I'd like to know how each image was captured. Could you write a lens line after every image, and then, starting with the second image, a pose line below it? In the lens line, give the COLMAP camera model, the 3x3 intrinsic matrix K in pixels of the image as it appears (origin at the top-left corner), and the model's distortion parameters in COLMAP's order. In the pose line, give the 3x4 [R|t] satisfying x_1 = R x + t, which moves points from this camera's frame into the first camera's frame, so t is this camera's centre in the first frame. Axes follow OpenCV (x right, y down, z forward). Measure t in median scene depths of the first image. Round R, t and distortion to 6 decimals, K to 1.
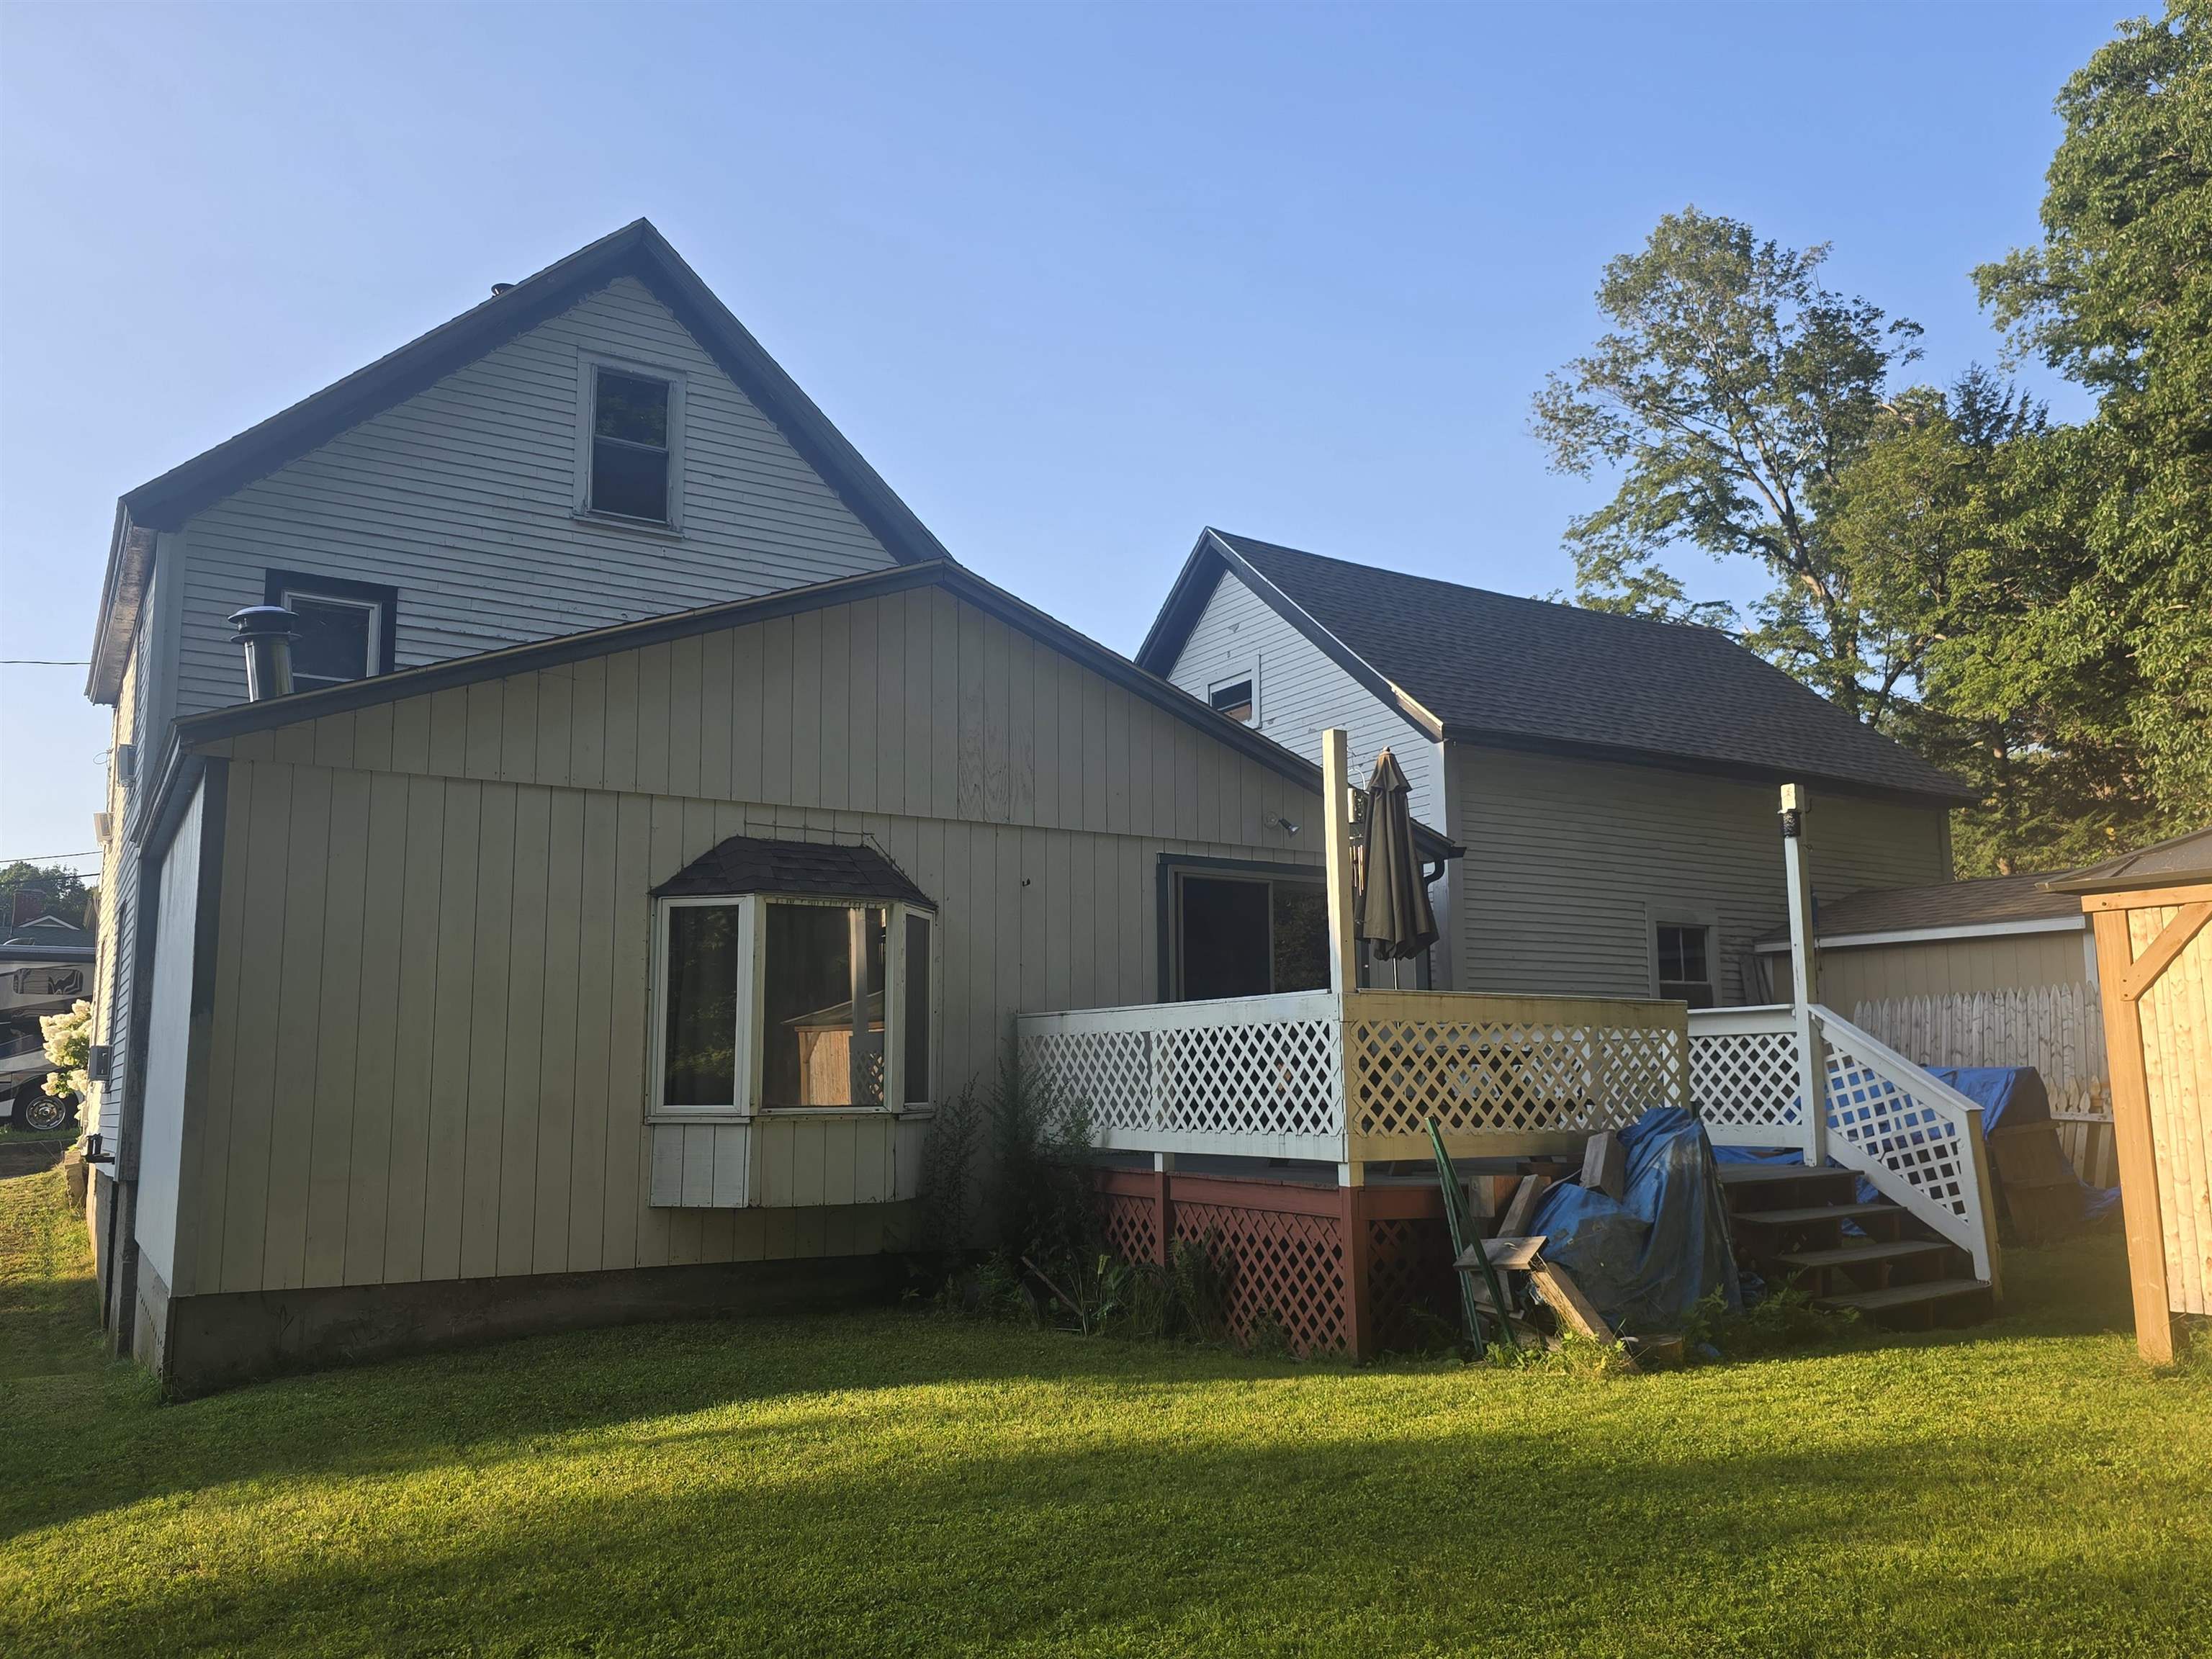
lens RADIAL K [[1507.5, 0, 1099.6], [0, 1507.5, 840.7], [0, 0, 1]] dist [0.084873, -0.087041]
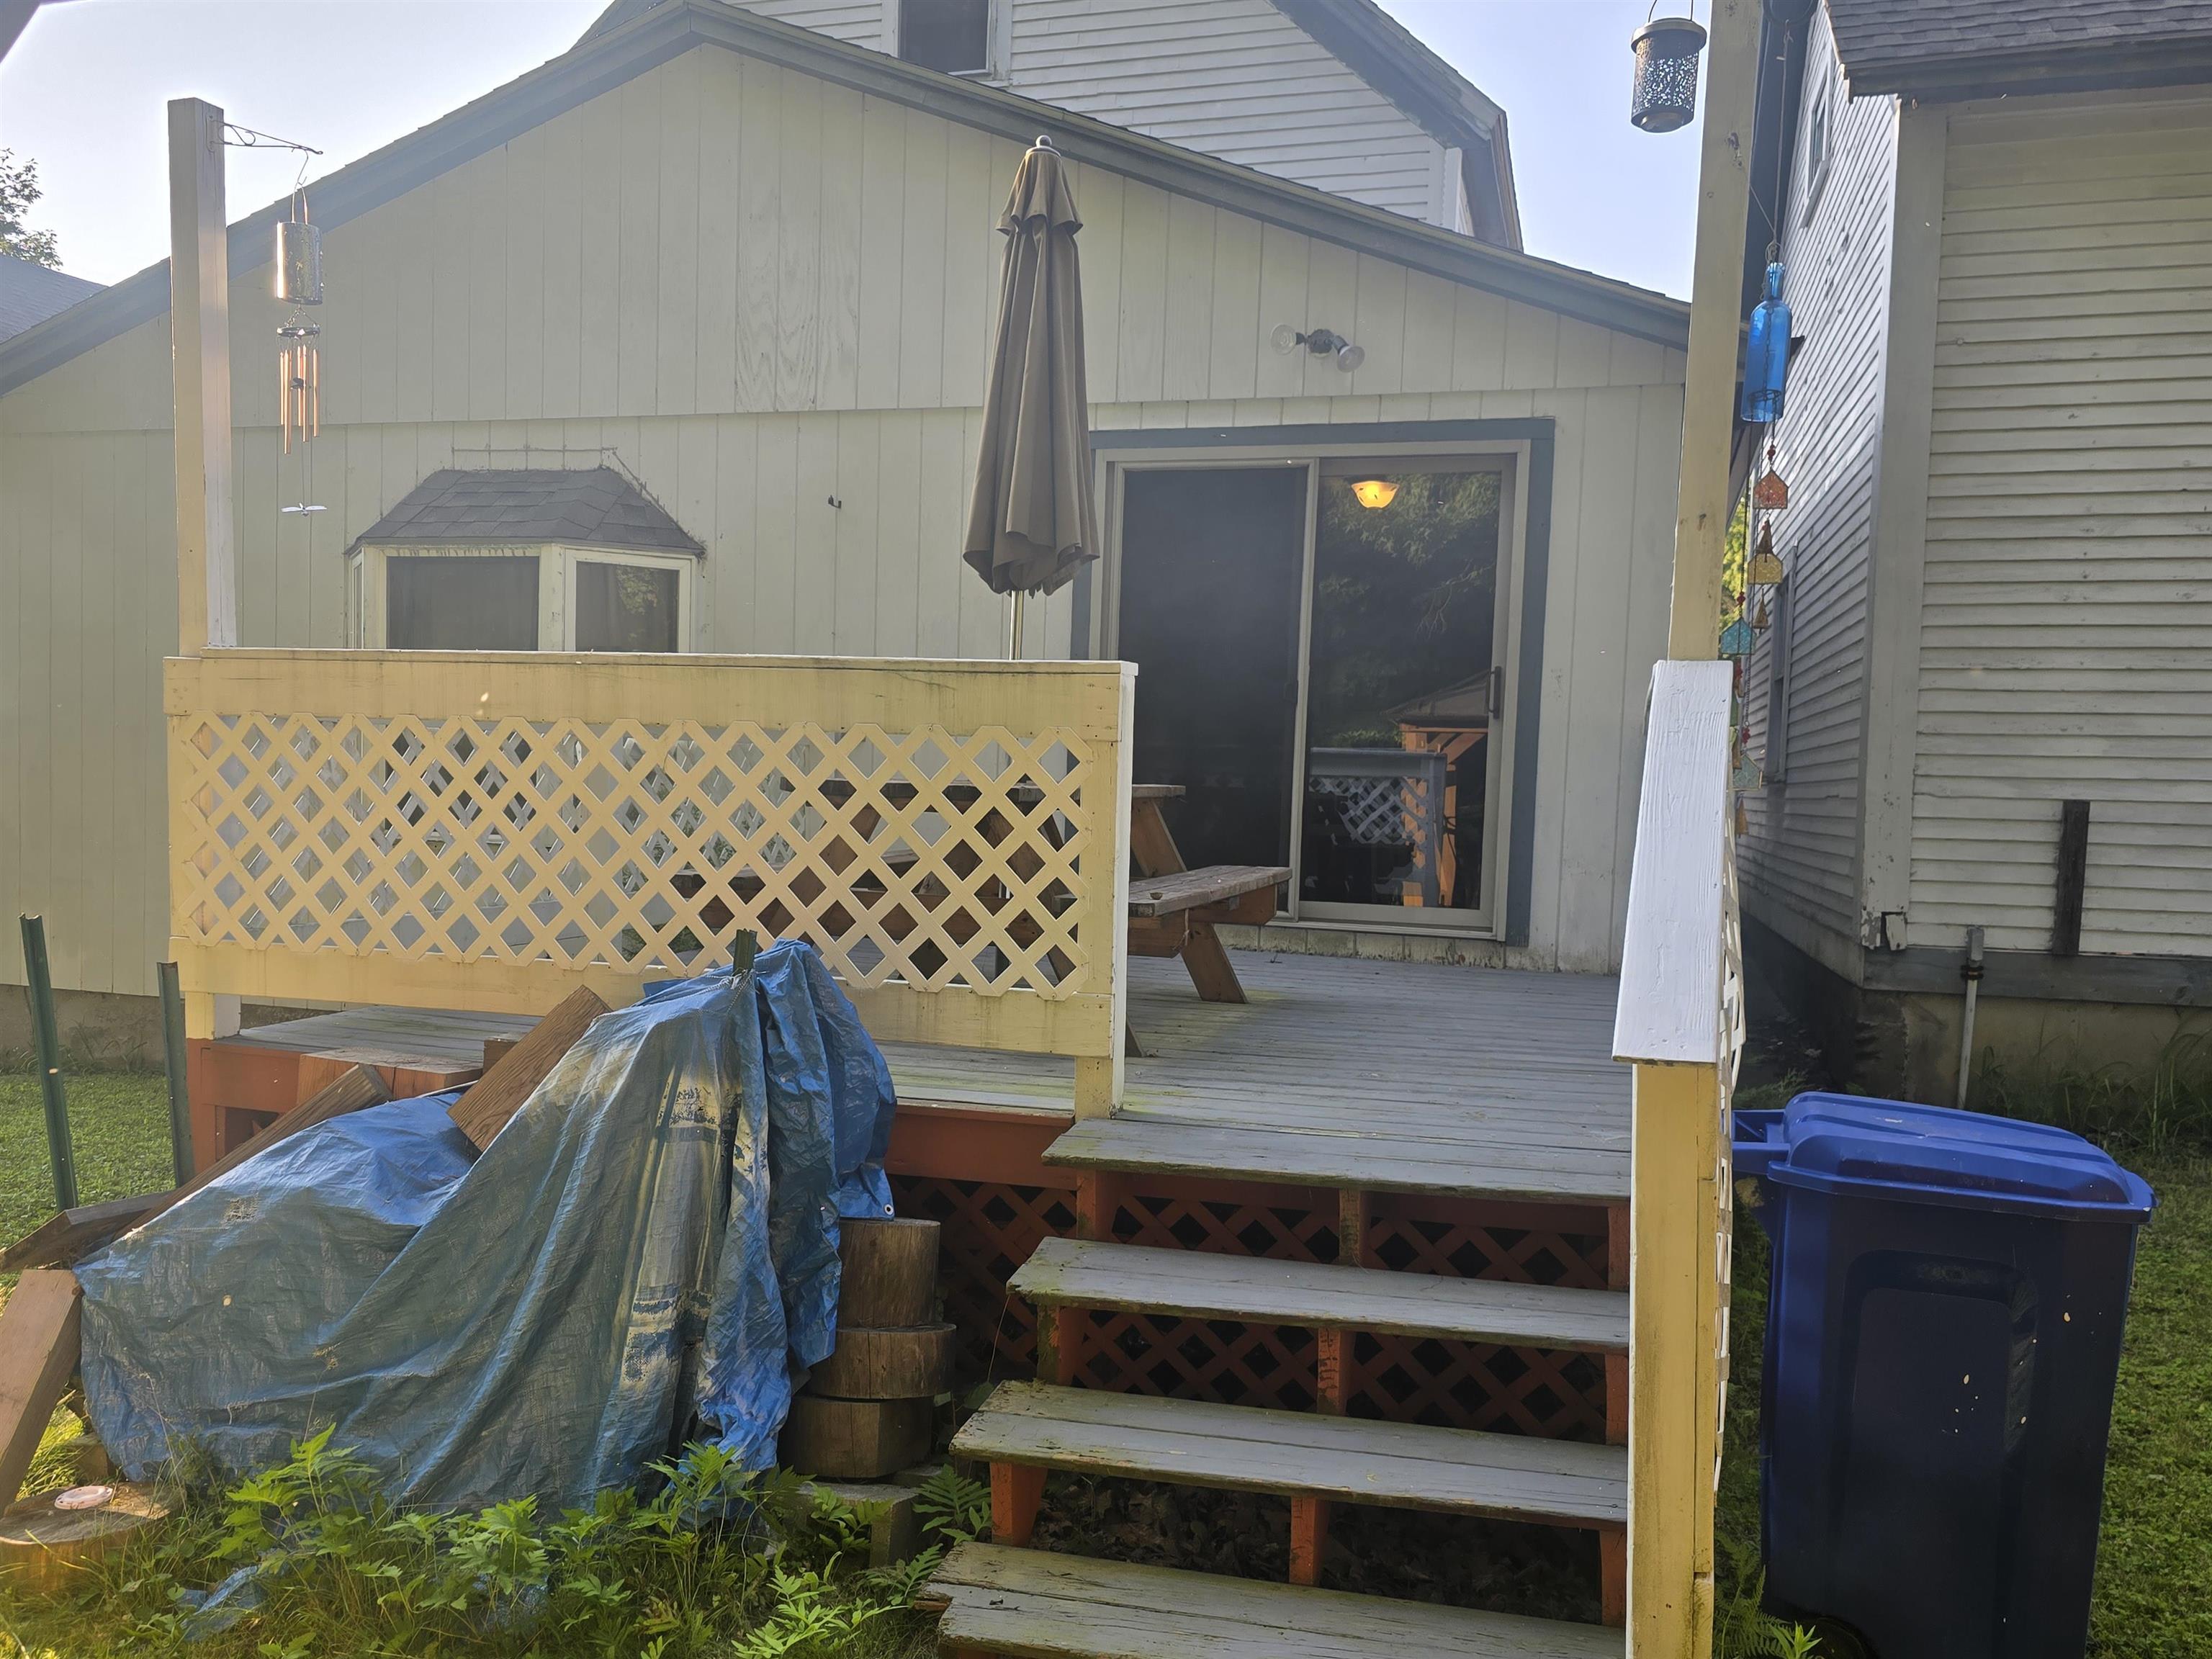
lens RADIAL K [[1507.5, 0, 1099.6], [0, 1507.5, 840.7], [0, 0, 1]] dist [0.084873, -0.087041]
pose [[0.732188, 0.056149, -0.678785, 0.498809], [0.078984, 0.982873, 0.166501, 0.073746], [0.676508, -0.175523, 0.715212, 0.623867]]
